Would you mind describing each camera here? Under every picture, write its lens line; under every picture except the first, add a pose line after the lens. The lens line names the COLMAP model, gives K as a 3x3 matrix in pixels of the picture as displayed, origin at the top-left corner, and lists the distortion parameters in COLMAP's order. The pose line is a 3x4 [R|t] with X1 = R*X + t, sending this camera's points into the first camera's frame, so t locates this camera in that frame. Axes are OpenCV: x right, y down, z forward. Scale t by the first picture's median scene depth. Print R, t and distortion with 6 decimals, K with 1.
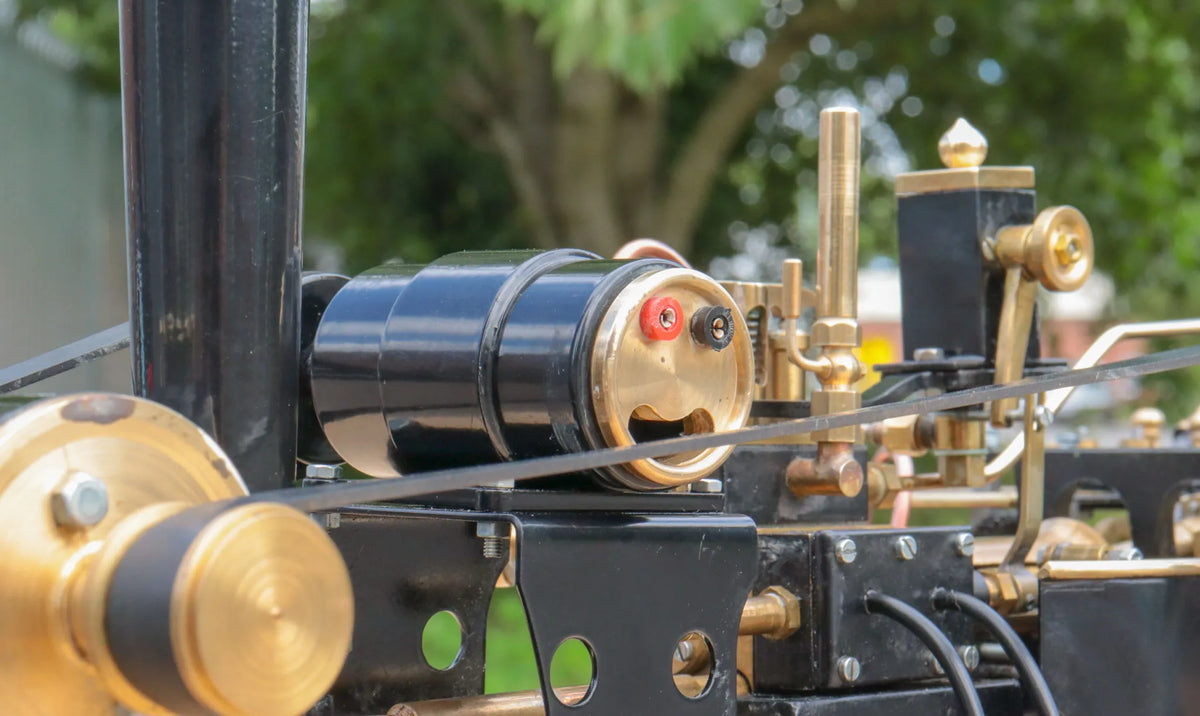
lens RADIAL K [[3746.9, 0, 600.0], [0, 3746.9, 358.0], [0, 0, 1]] dist [0.002280, 0.145079]
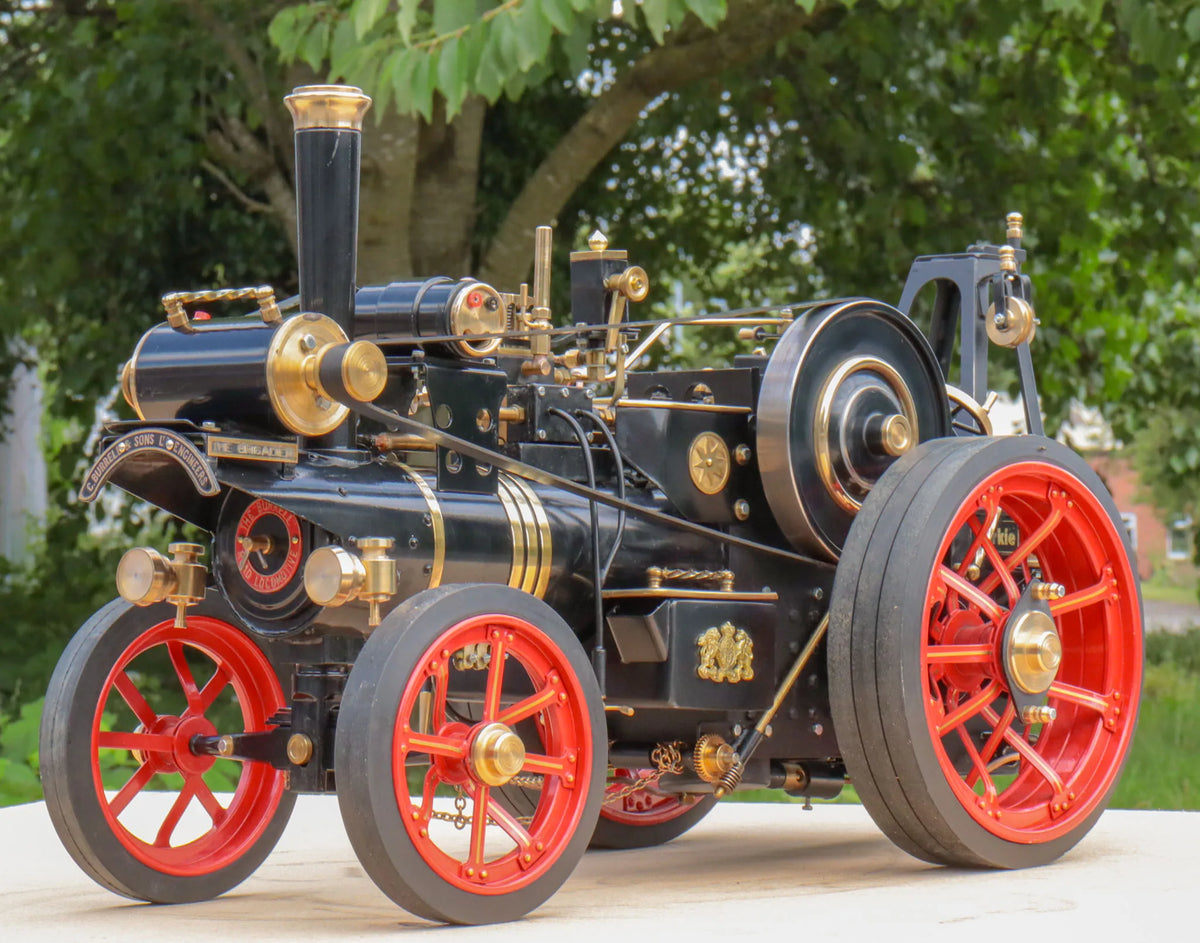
lens RADIAL K [[3618.1, 0, 600.0], [0, 3618.1, 471.5], [0, 0, 1]] dist [-0.052293, 0.468025]
pose [[0.998603, 0.010153, 0.051853, -0.026364], [-0.010792, 0.999869, 0.012054, 0.075159], [-0.051724, -0.012597, 0.998582, -1.570400]]
